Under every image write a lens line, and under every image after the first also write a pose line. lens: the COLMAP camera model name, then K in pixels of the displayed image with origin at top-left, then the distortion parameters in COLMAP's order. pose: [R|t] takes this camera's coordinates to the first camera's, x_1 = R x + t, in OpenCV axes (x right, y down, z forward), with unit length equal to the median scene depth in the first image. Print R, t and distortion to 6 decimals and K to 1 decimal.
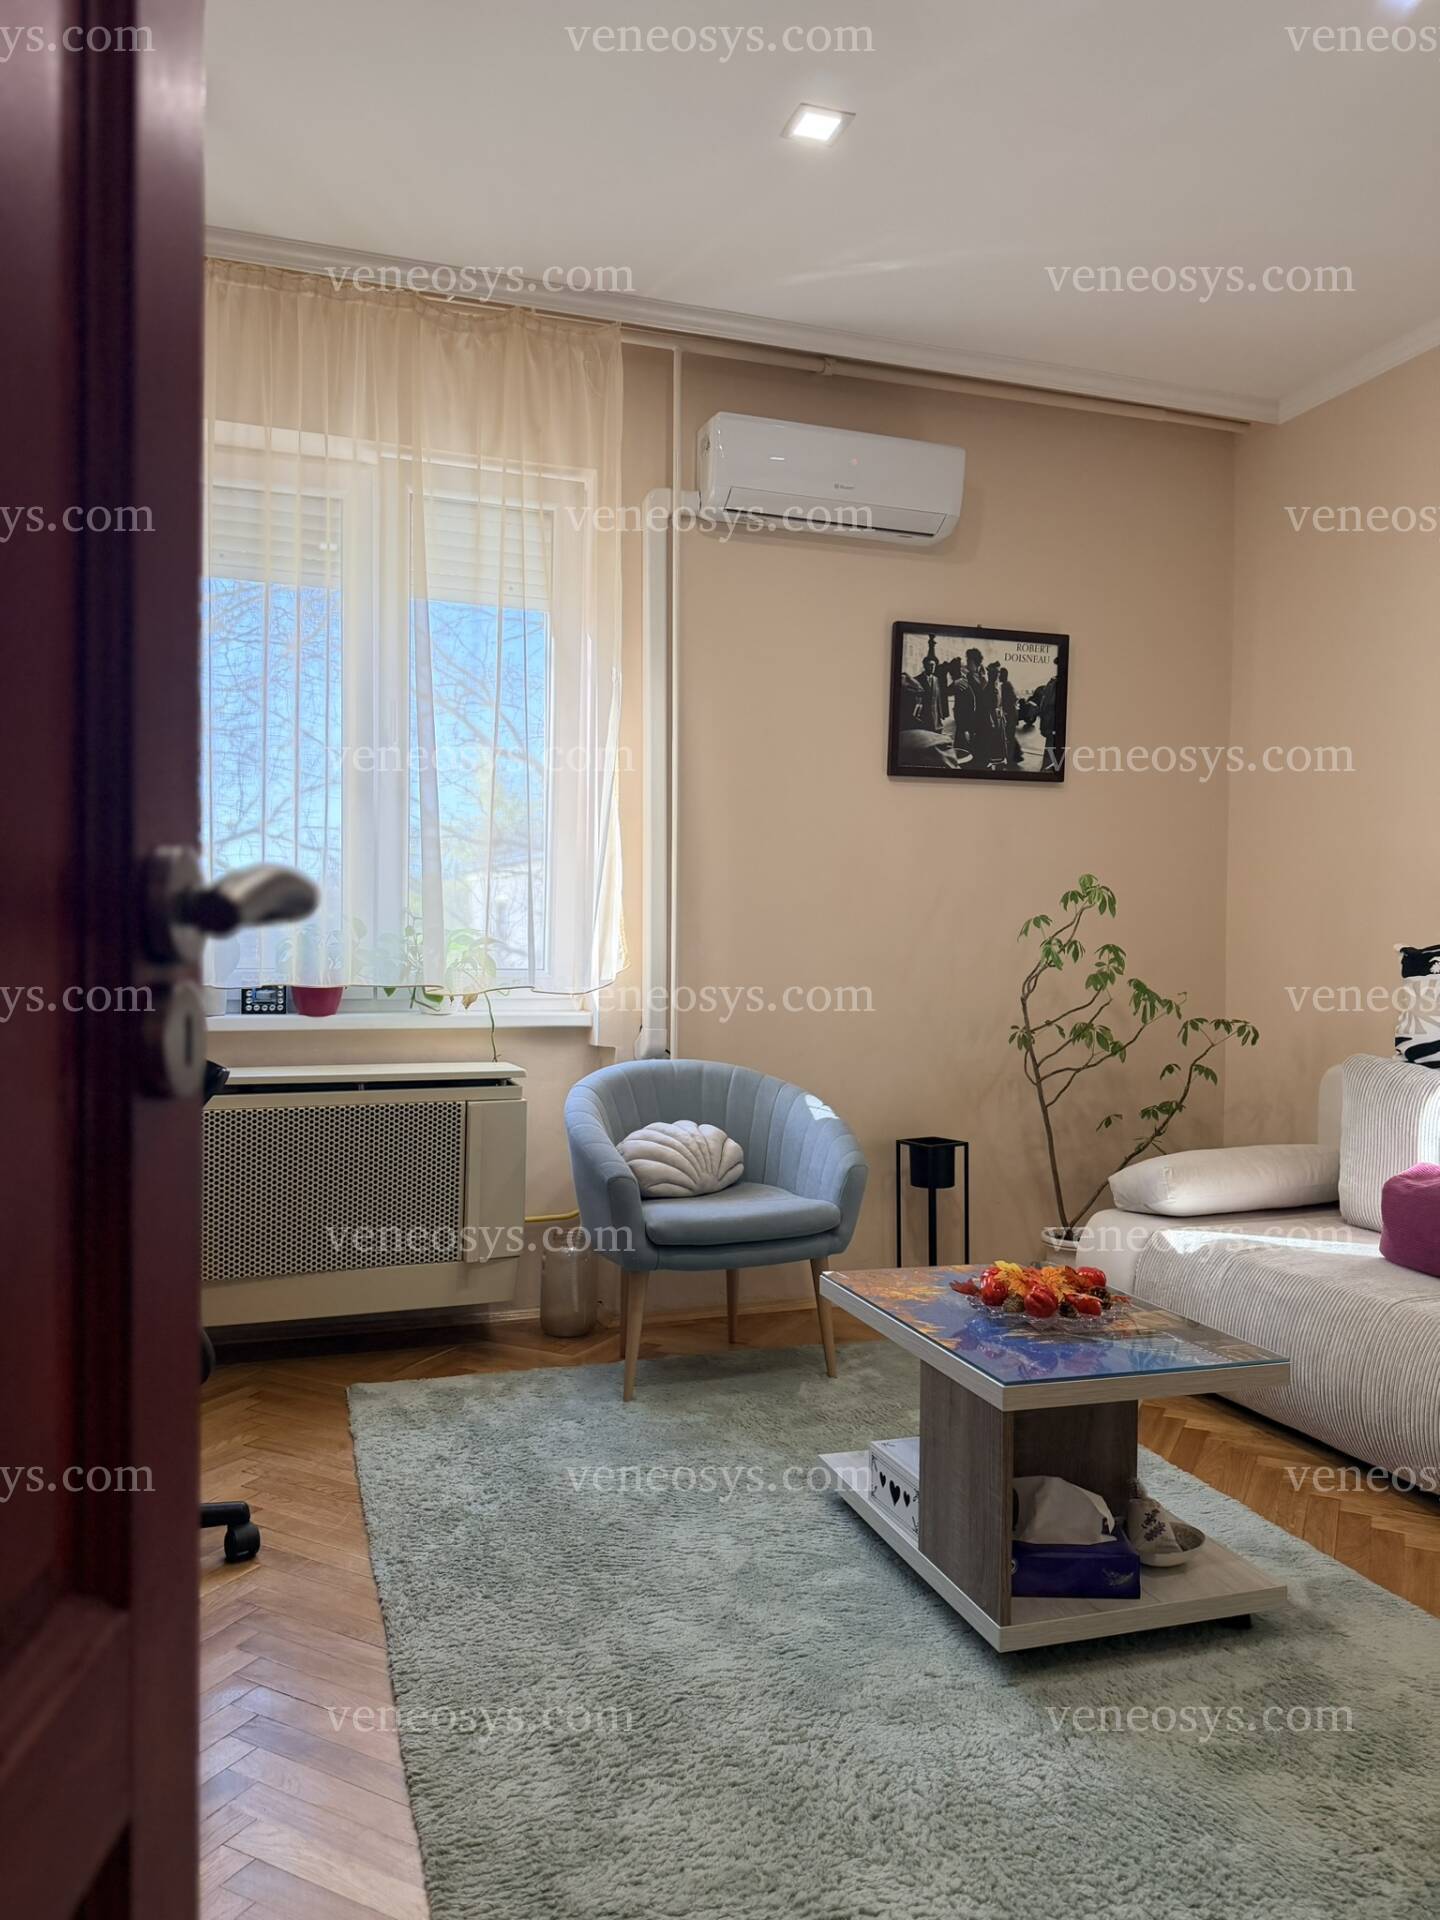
lens RADIAL K [[1350.7, 0, 726.0], [0, 1350.7, 958.1], [0, 0, 1]] dist [0.081152, -0.085164]
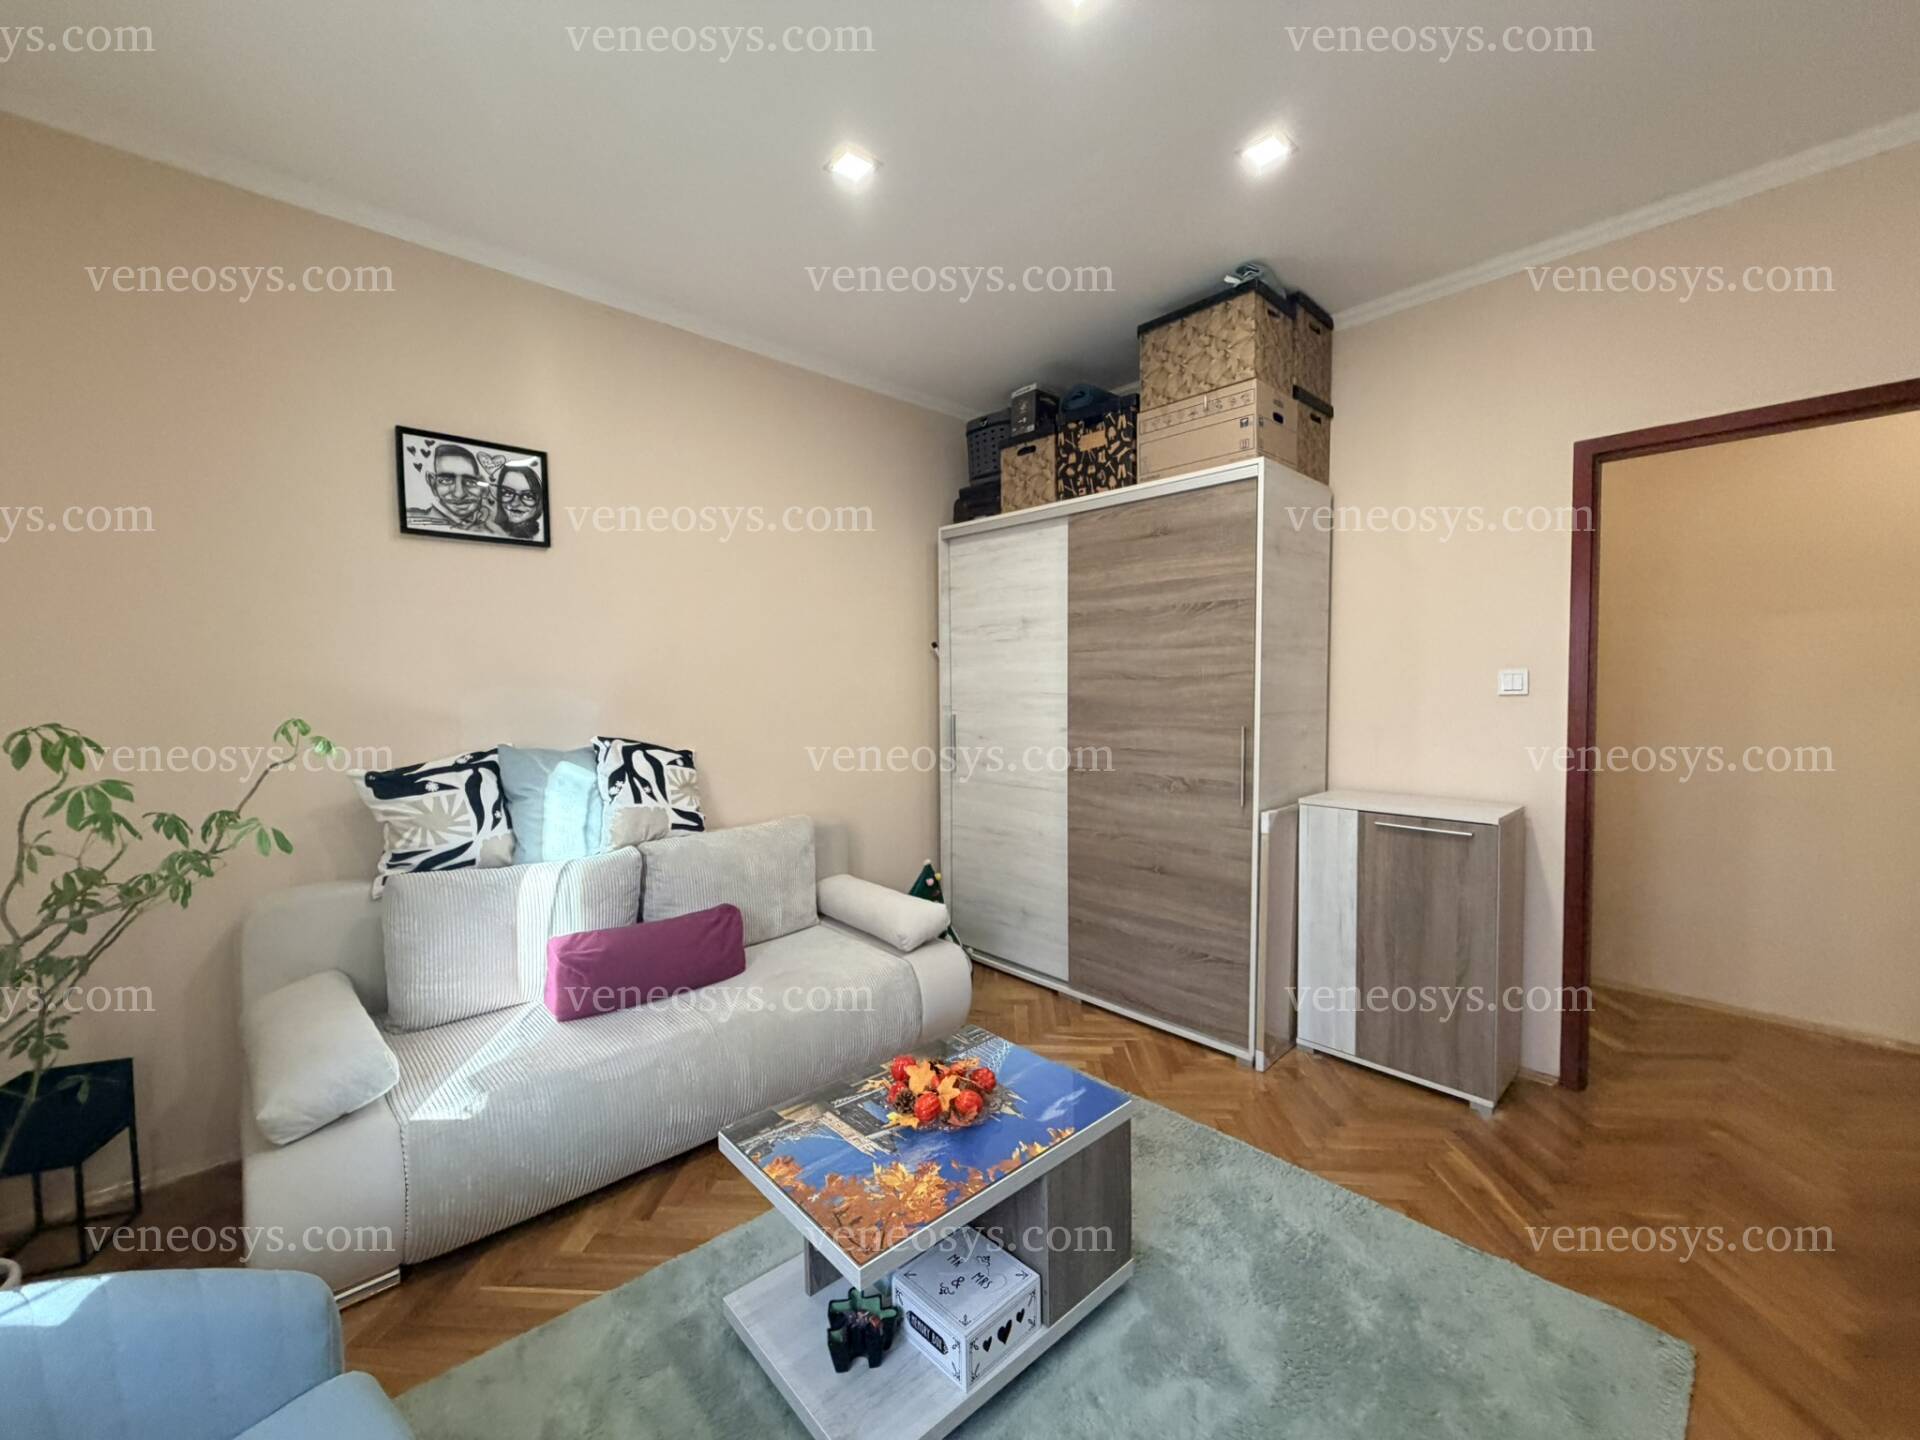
lens RADIAL K [[765.8, 0, 950.5], [0, 765.8, 718.5], [0, 0, 1]] dist [-0.000209, 0.000633]
pose [[-0.396158, -0.044211, 0.917117, -0.269879], [0.009282, 0.998596, 0.052148, -0.084290], [-0.918135, 0.029171, -0.395191, 0.877034]]
